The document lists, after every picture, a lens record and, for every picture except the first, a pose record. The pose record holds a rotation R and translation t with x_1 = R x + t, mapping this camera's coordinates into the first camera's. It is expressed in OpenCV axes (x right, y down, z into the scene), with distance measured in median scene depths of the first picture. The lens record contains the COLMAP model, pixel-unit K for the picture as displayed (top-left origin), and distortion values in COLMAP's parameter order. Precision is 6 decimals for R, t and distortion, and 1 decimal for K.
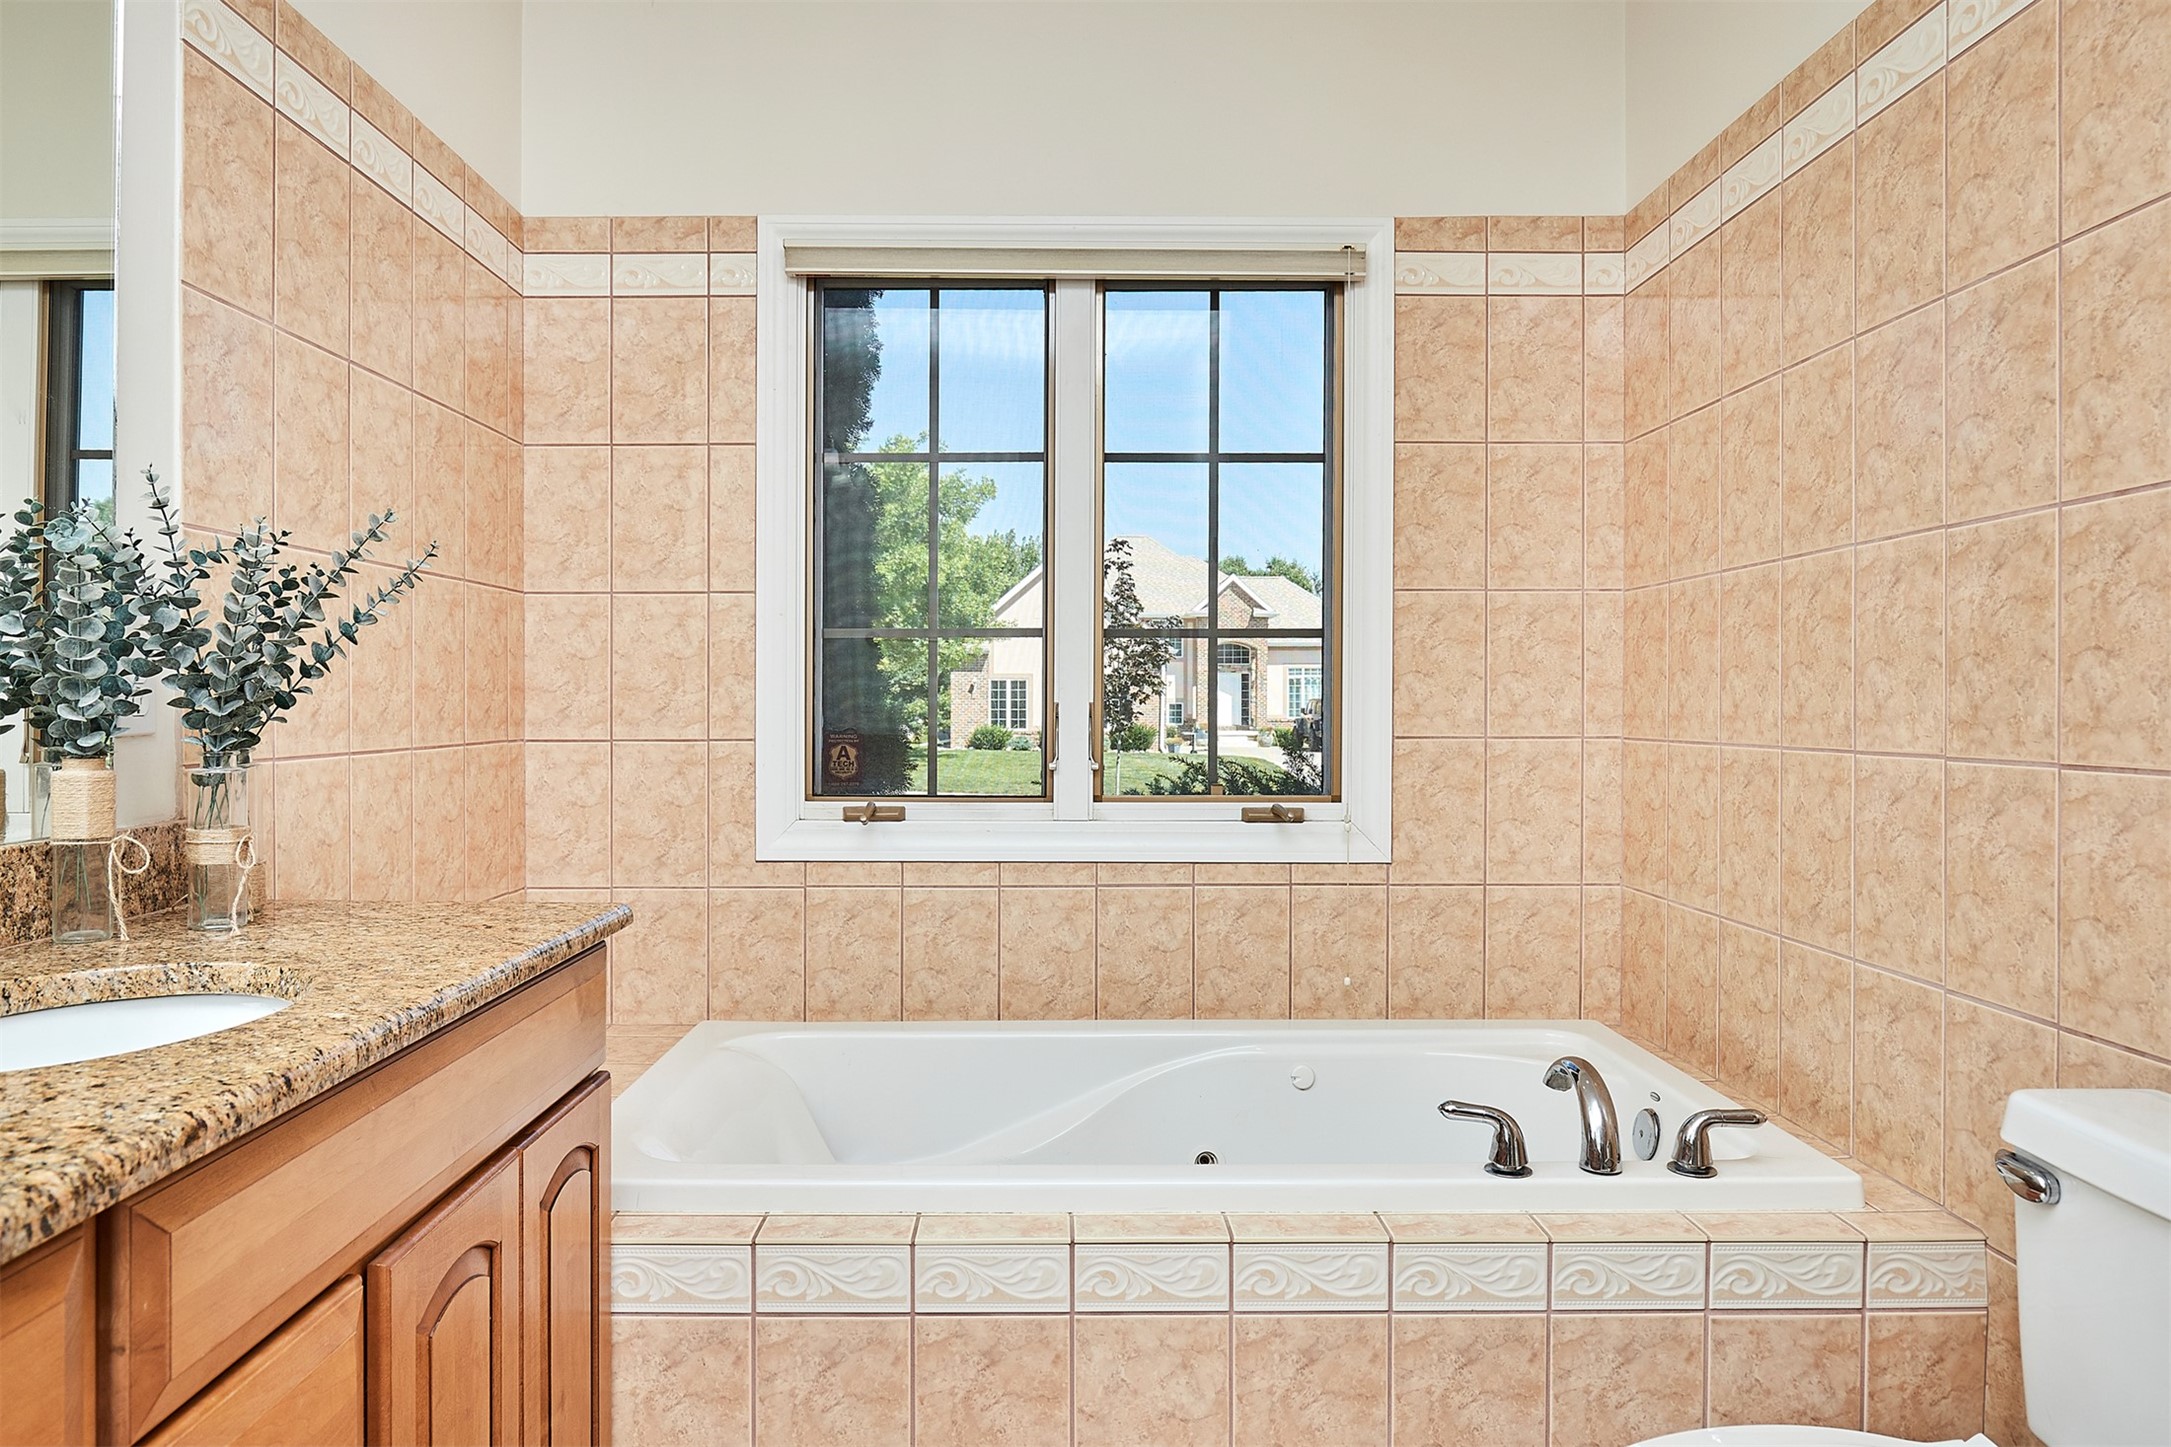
lens RADIAL K [[1454.5, 0, 1082.5], [0, 1454.5, 678.0], [0, 0, 1]] dist [-0.025309, -0.000068]
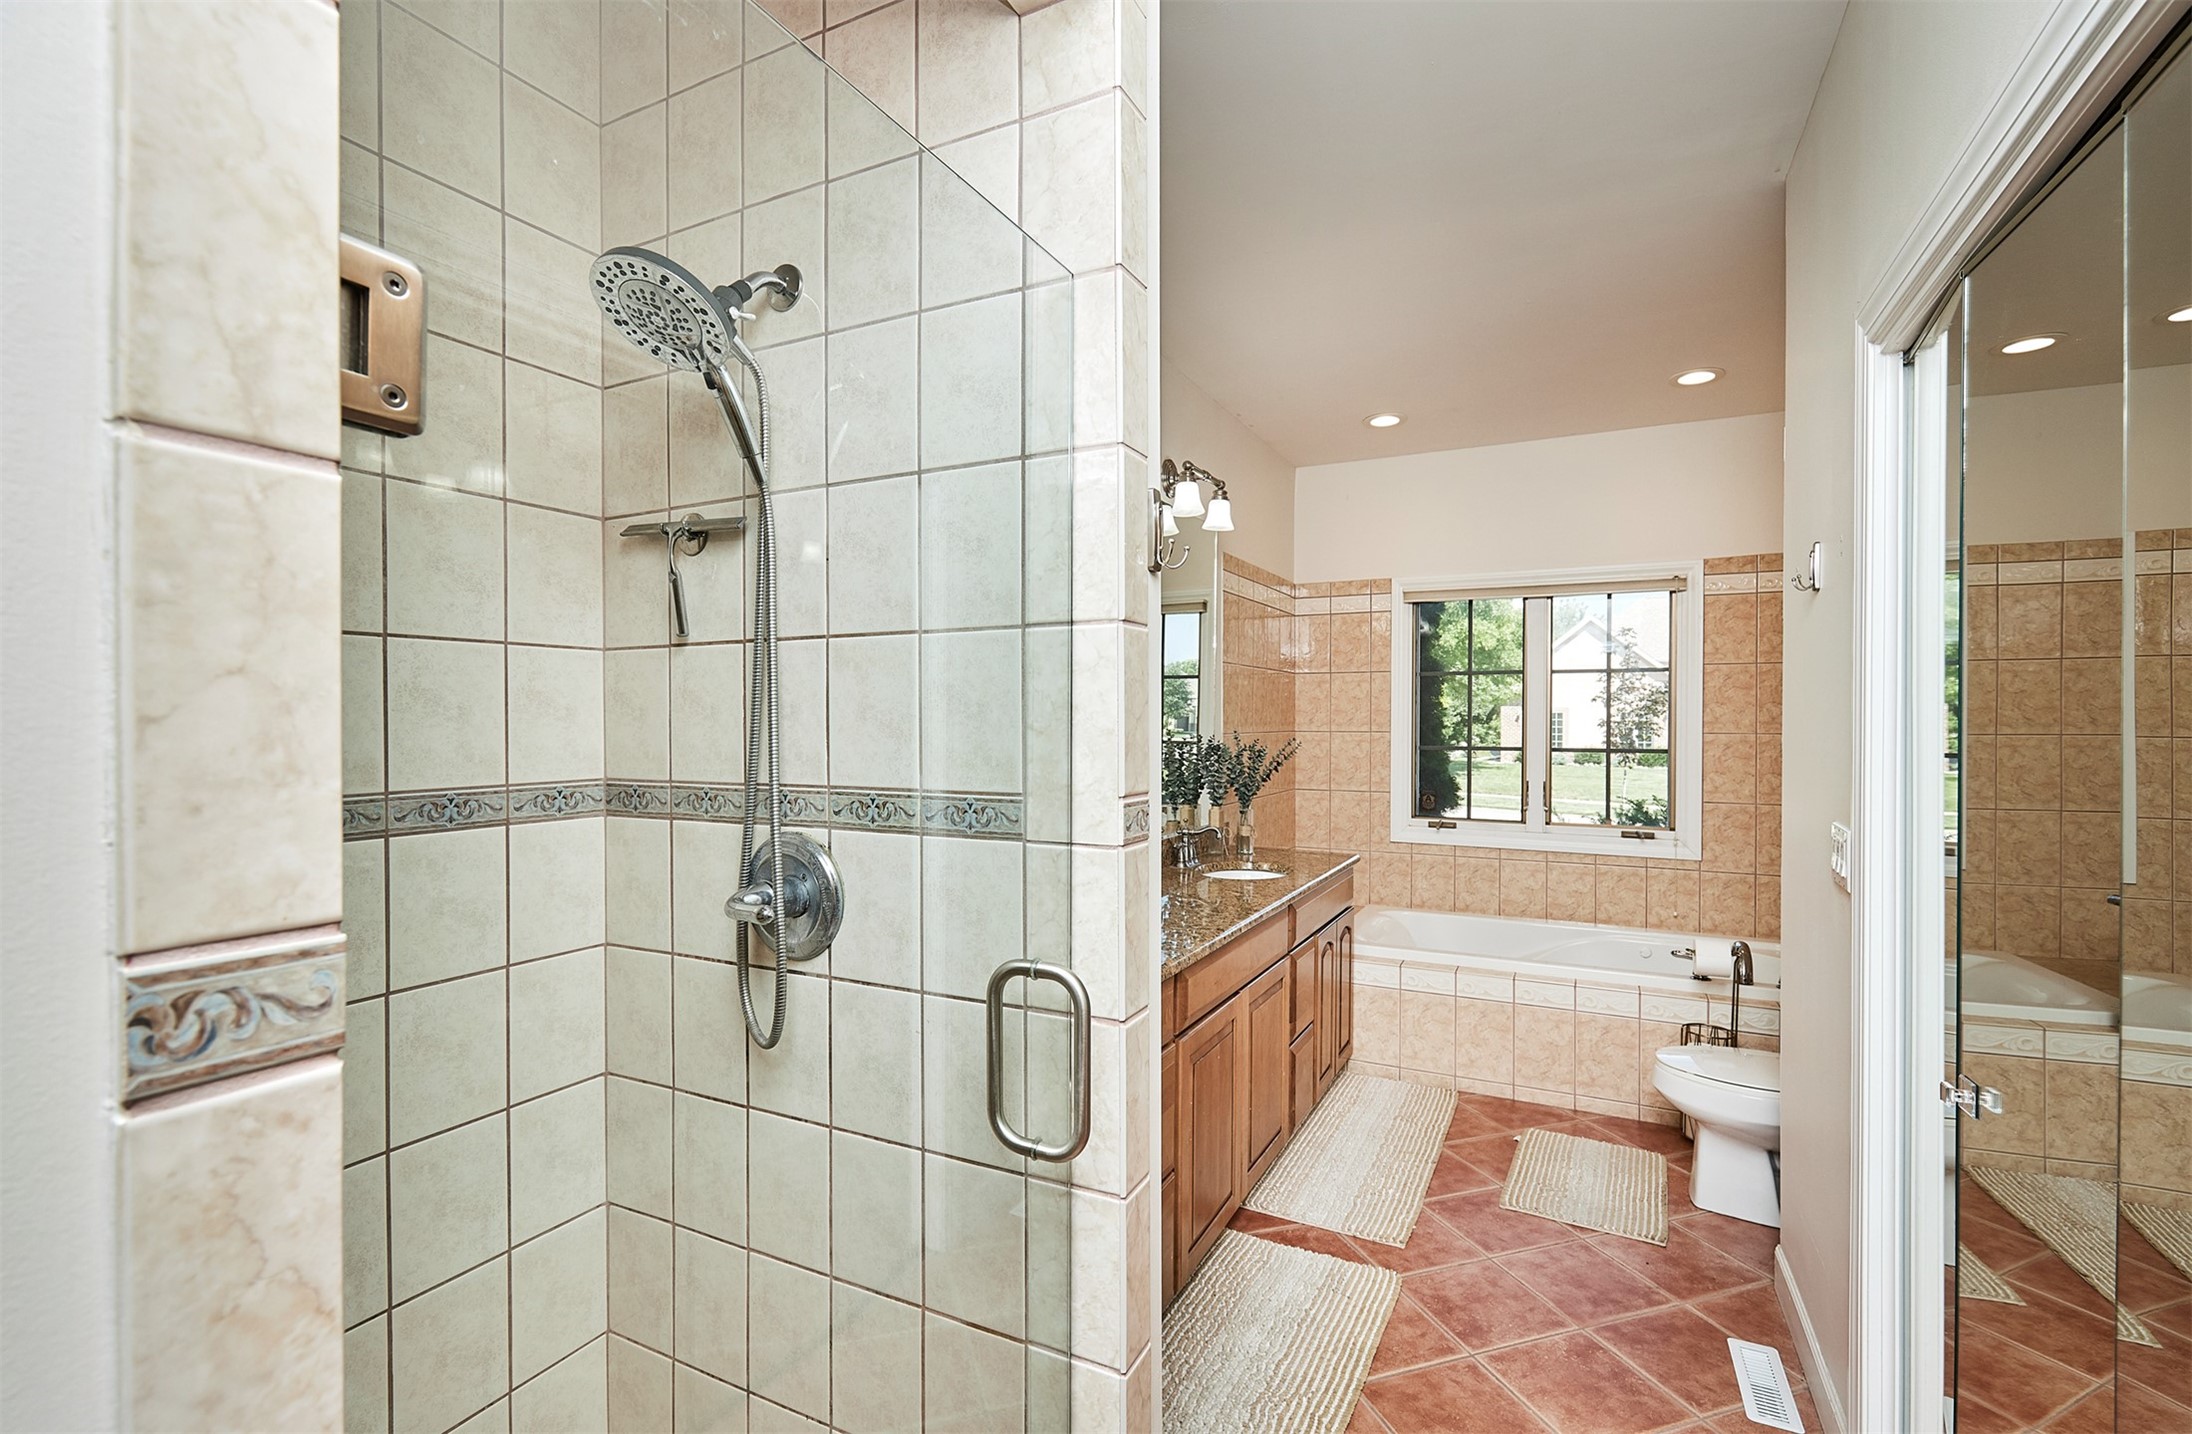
lens RADIAL K [[996.1, 0, 1035.4], [0, 996.1, 735.0], [0, 0, 1]] dist [0.000834, 0.000007]
pose [[0.863454, 0.006669, -0.504383, 0.104631], [0.006867, 0.999665, 0.024973, -0.100318], [0.504380, -0.025027, 0.863119, -0.750258]]
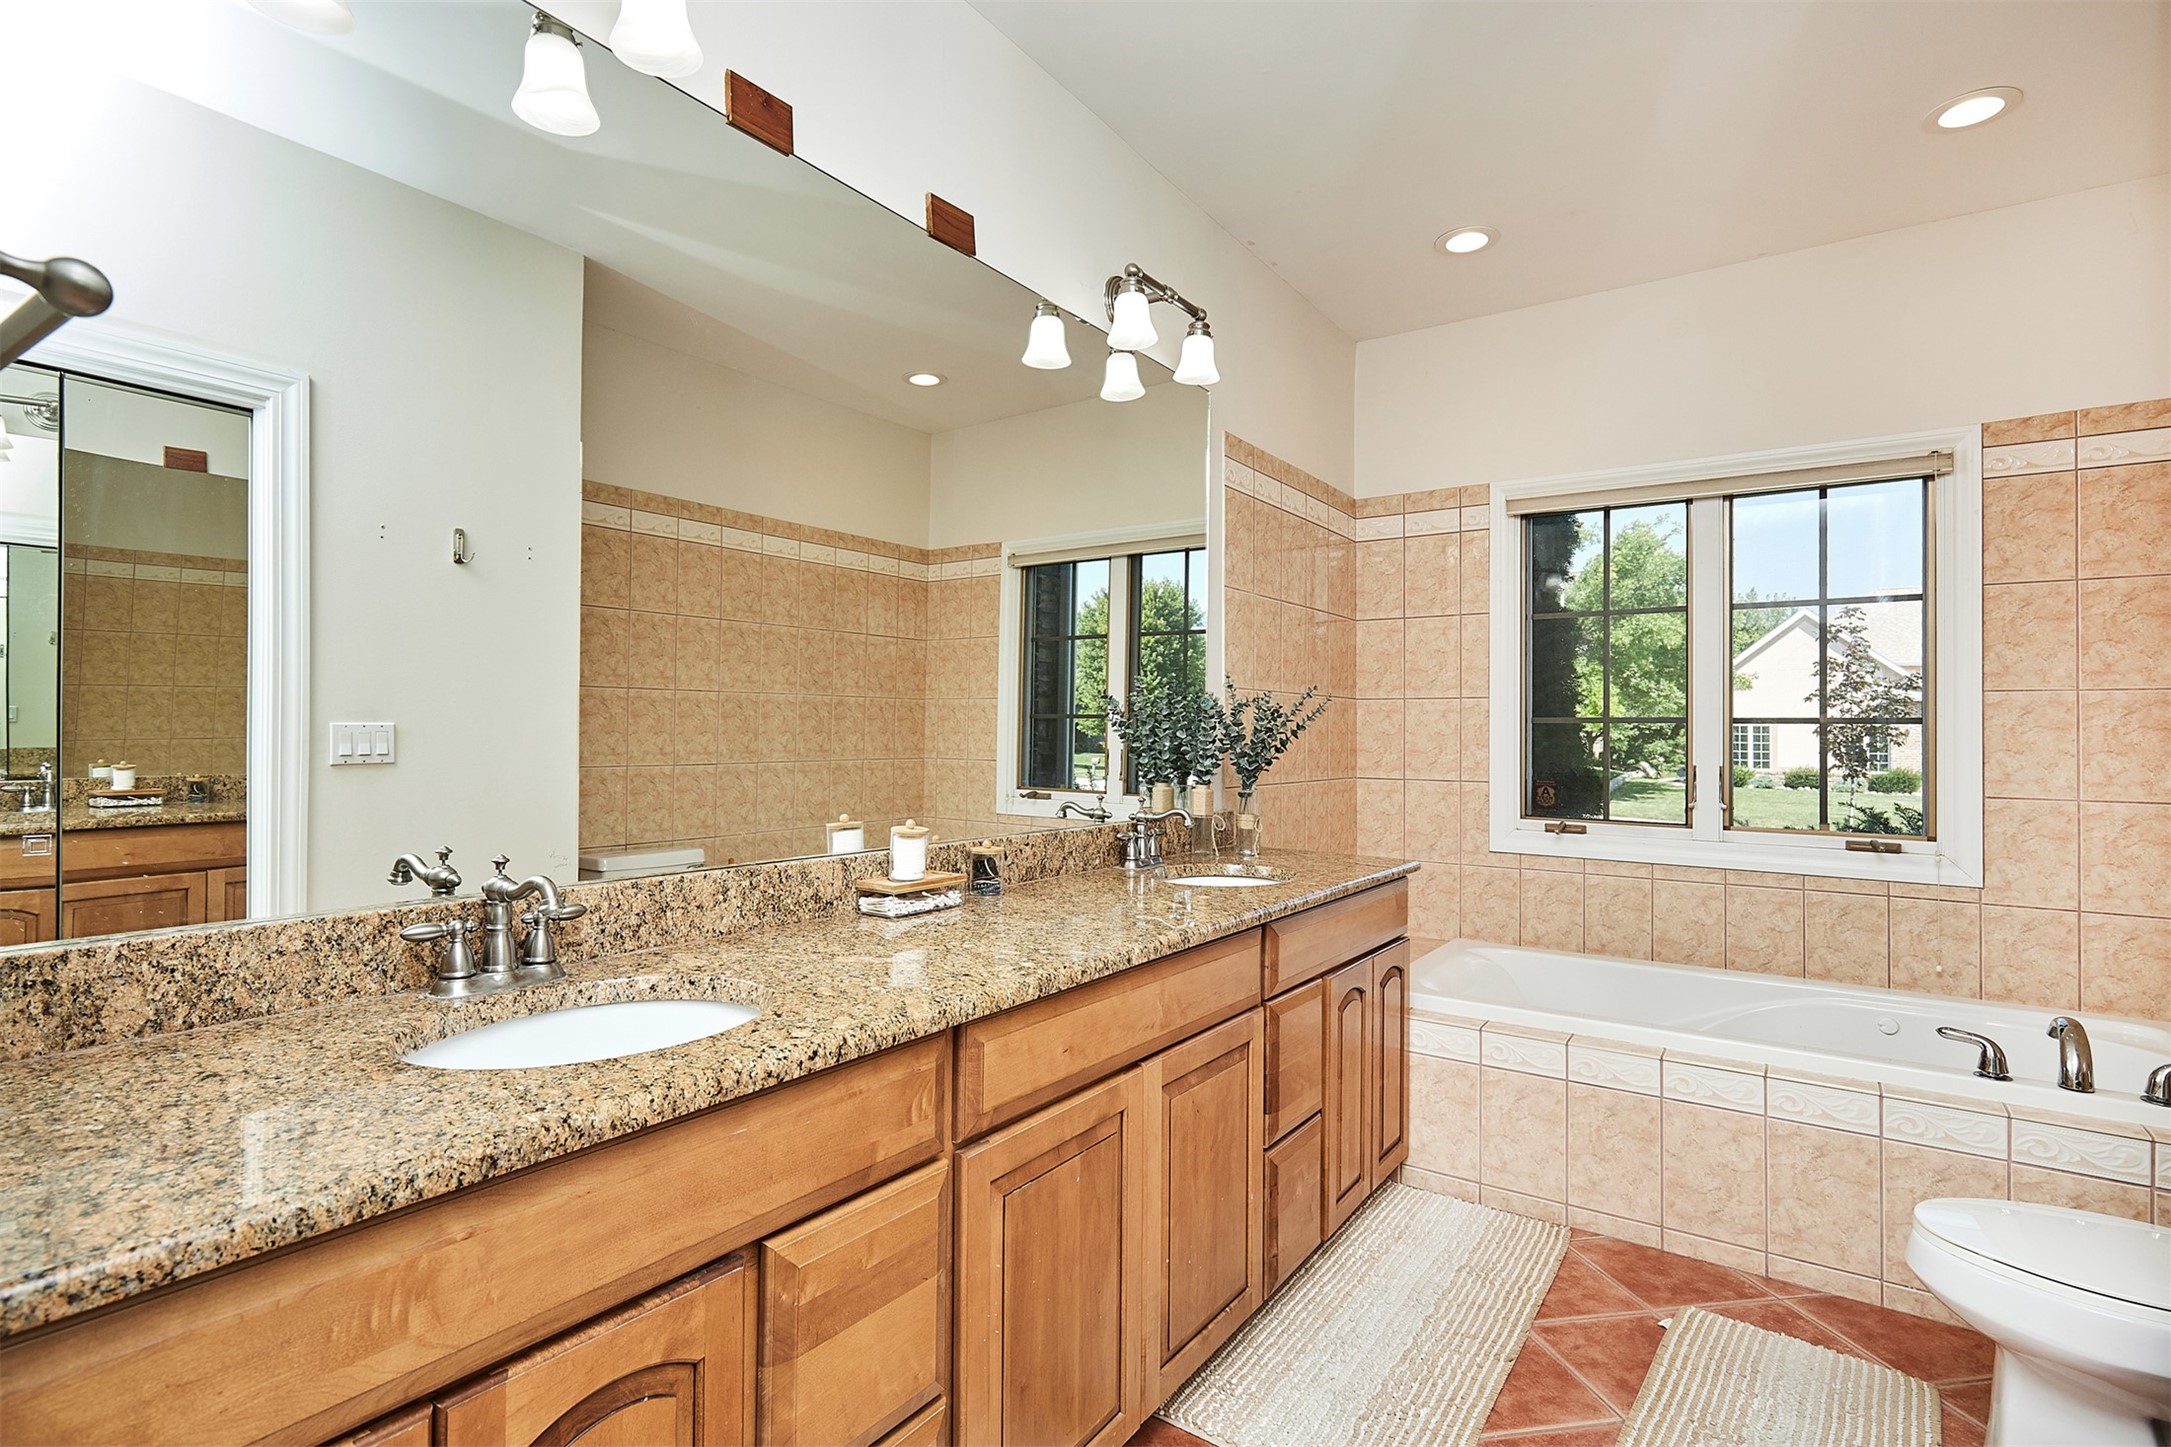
lens RADIAL K [[1075.8, 0, 987.9], [0, 1075.8, 718.4], [0, 0, 1]] dist [0.001689, 0.000995]
pose [[0.783567, -0.000168, -0.621307, 0.107876], [-0.001649, 0.999996, -0.002349, -0.030121], [0.621305, 0.002865, 0.783564, -0.393228]]
